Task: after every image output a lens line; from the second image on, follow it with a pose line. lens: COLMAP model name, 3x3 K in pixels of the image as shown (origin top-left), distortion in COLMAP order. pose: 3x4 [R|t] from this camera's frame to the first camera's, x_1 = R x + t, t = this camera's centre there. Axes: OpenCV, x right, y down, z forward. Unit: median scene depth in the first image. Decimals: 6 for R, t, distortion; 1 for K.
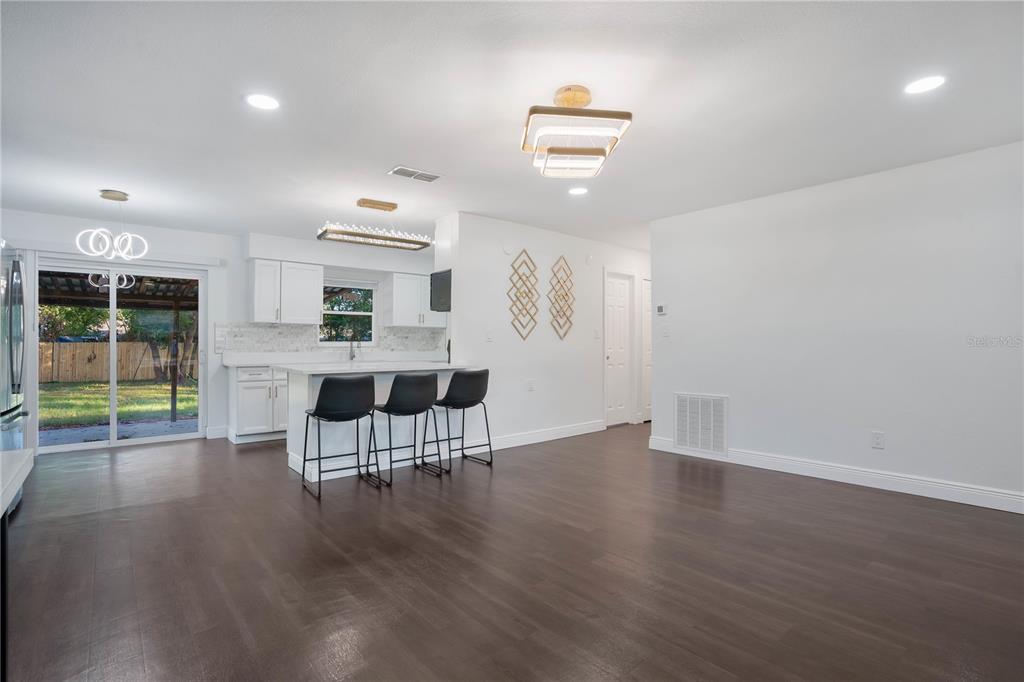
lens RADIAL K [[493.8, 0, 501.0], [0, 493.8, 327.5], [0, 0, 1]] dist [-0.083919, 0.033950]
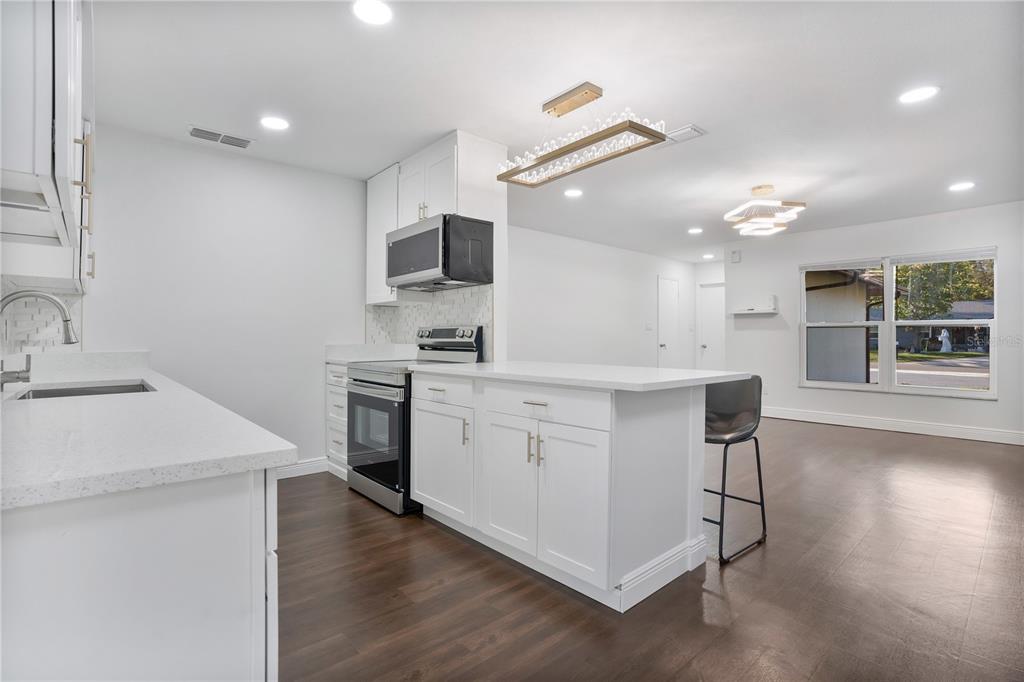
lens RADIAL K [[493.4, 0, 513.6], [0, 493.4, 338.2], [0, 0, 1]] dist [-0.017874, 0.000718]
pose [[-0.025298, 0.002872, 0.999676, -0.711571], [-0.029973, 0.999544, -0.003630, 0.038441], [-0.999231, -0.030055, -0.025201, 0.913269]]
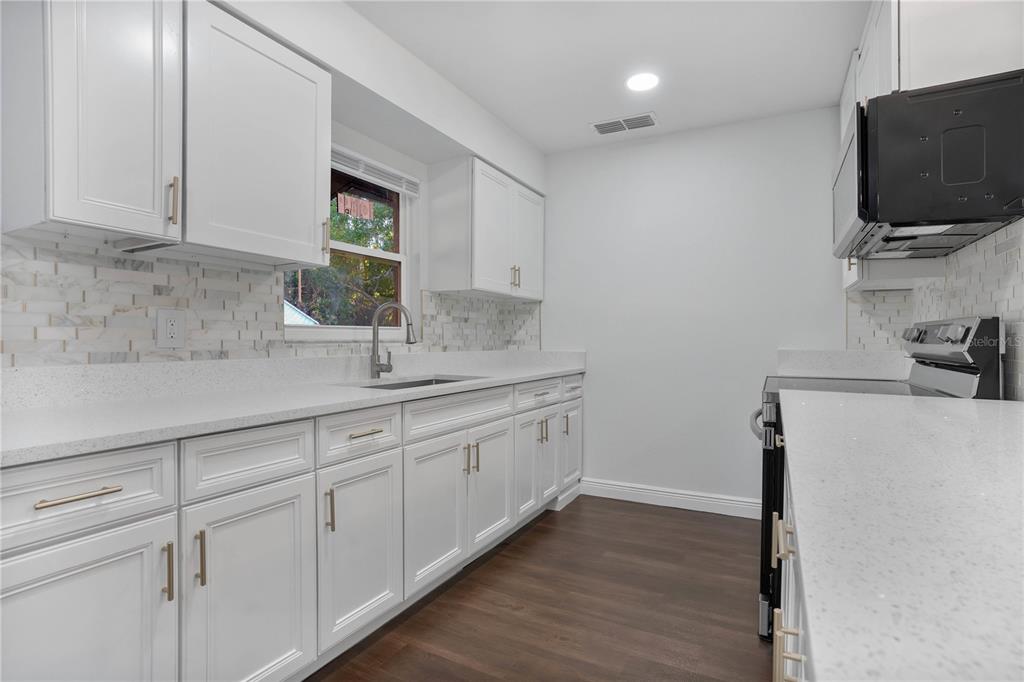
lens RADIAL K [[493.4, 0, 513.6], [0, 493.4, 338.2], [0, 0, 1]] dist [-0.017874, 0.000718]
pose [[0.926988, 0.006476, 0.375035, -0.434296], [-0.019754, 0.999306, 0.031572, 0.030017], [-0.374570, -0.036676, 0.926473, 0.785477]]
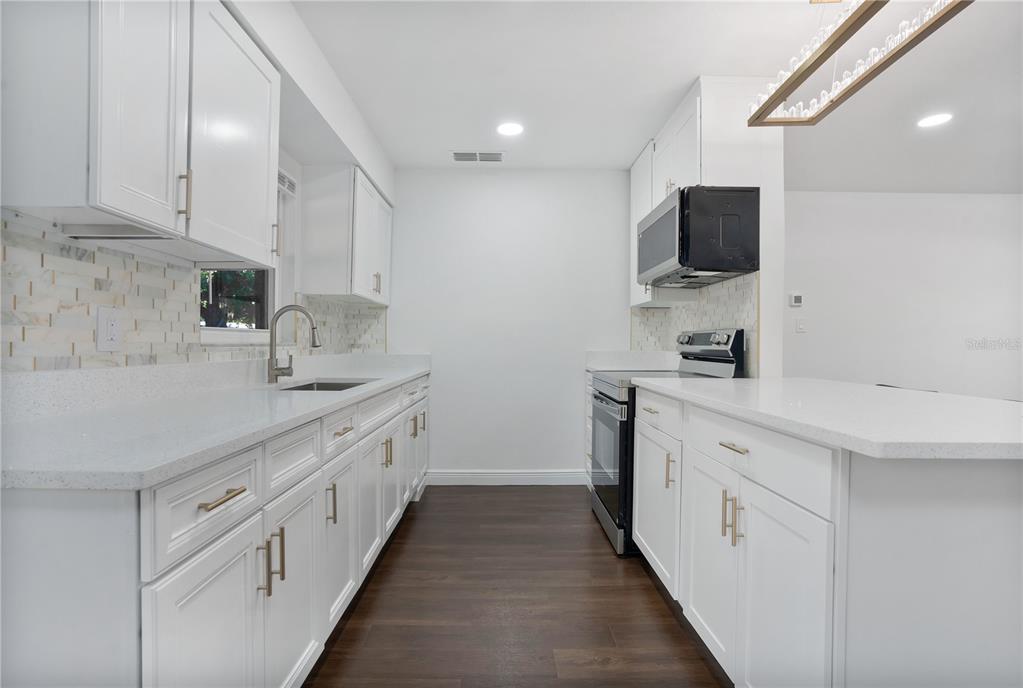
lens RADIAL K [[504.6, 0, 494.3], [0, 504.6, 340.9], [0, 0, 1]] dist [-0.002471, 0.000713]
pose [[0.638672, 0.009874, 0.769416, -0.601124], [-0.032654, 0.999365, 0.014281, 0.033617], [-0.768786, -0.034245, 0.638589, 0.816329]]
